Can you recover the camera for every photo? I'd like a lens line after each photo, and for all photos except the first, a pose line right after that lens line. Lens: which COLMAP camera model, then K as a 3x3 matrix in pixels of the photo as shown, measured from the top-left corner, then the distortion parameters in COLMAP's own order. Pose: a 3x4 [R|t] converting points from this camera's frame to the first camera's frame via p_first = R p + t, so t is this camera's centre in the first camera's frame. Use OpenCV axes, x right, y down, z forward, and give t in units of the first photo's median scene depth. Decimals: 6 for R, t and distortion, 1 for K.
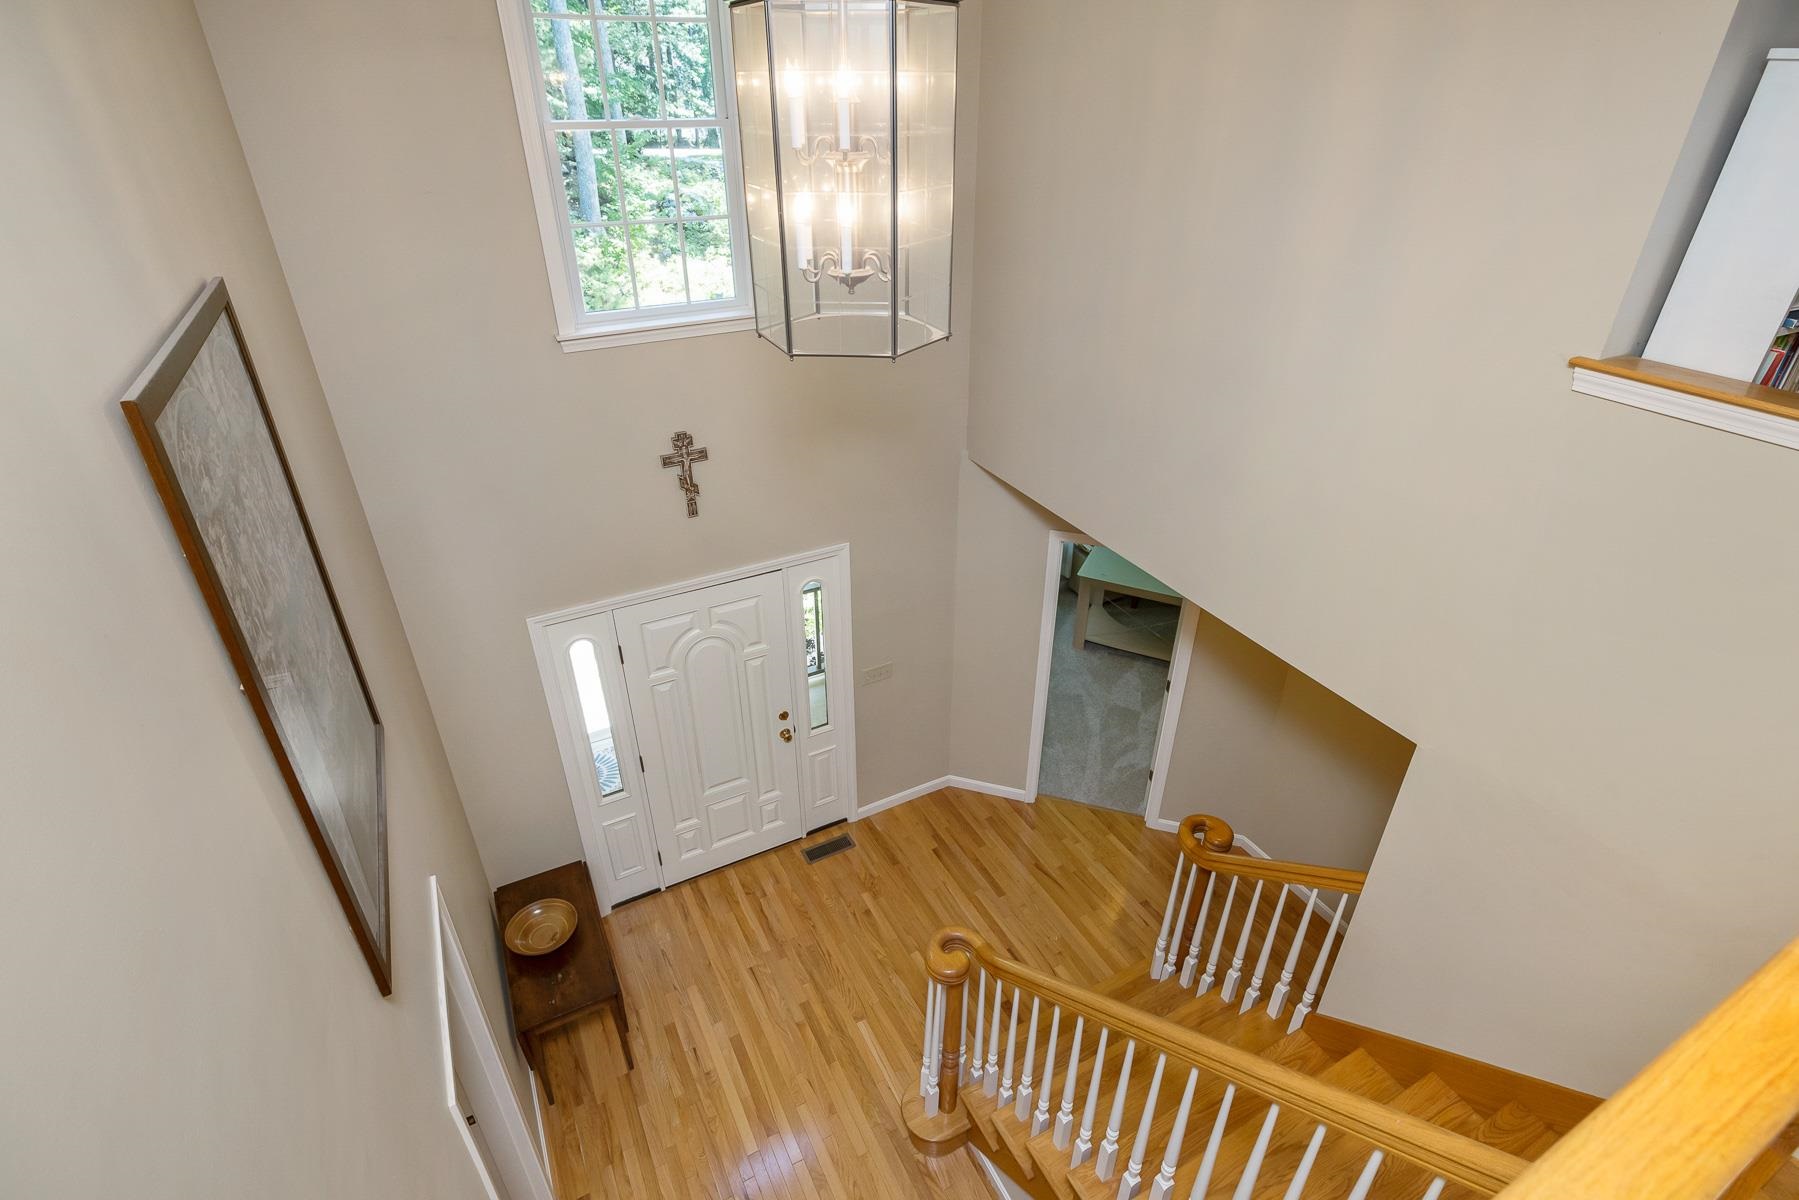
lens RADIAL K [[888.2, 0, 899.7], [0, 888.2, 599.6], [0, 0, 1]] dist [0.000468, -0.000276]
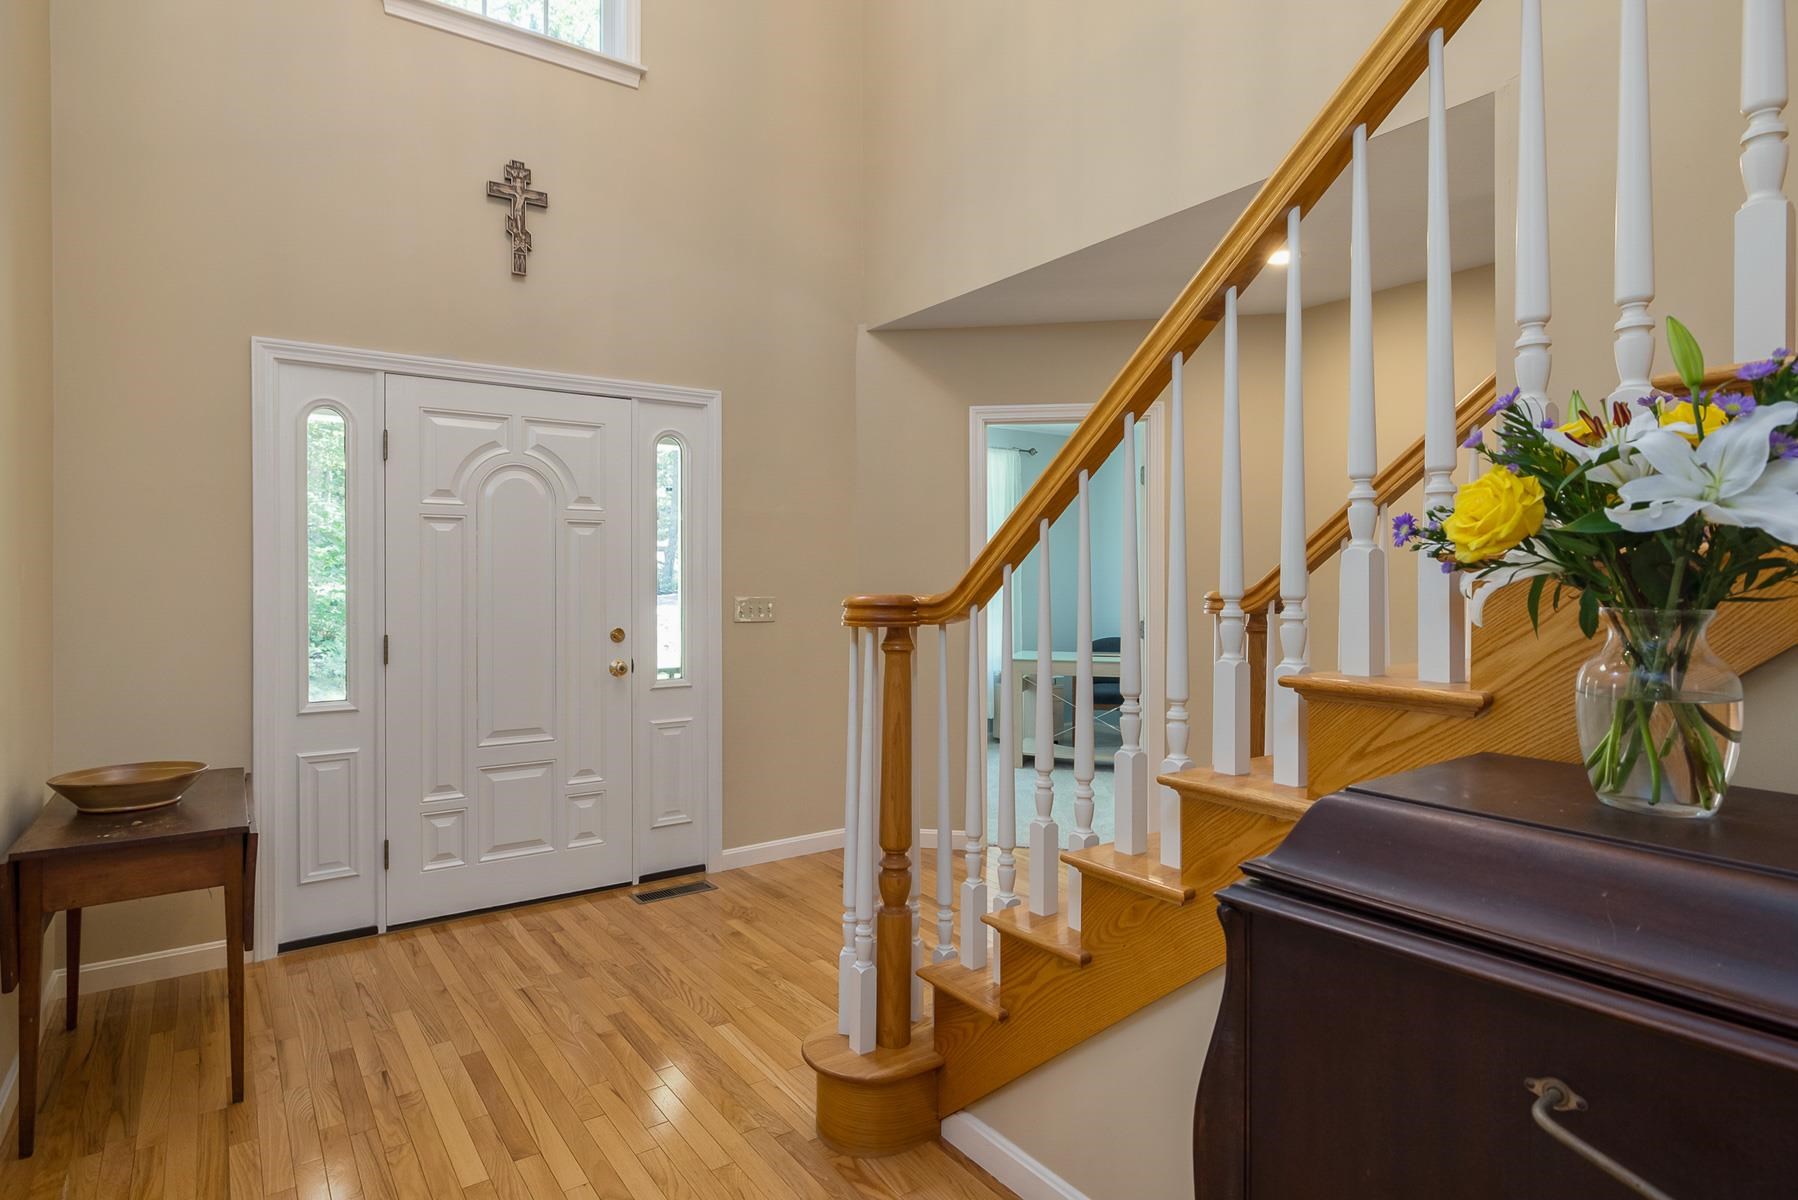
lens RADIAL K [[968.3, 0, 900.1], [0, 968.3, 593.5], [0, 0, 1]] dist [-0.001784, 0.002101]
pose [[0.991633, -0.001061, 0.129083, -0.011653], [0.065319, 0.866625, -0.494665, 0.539115], [-0.111341, 0.498958, 0.859444, 0.348111]]
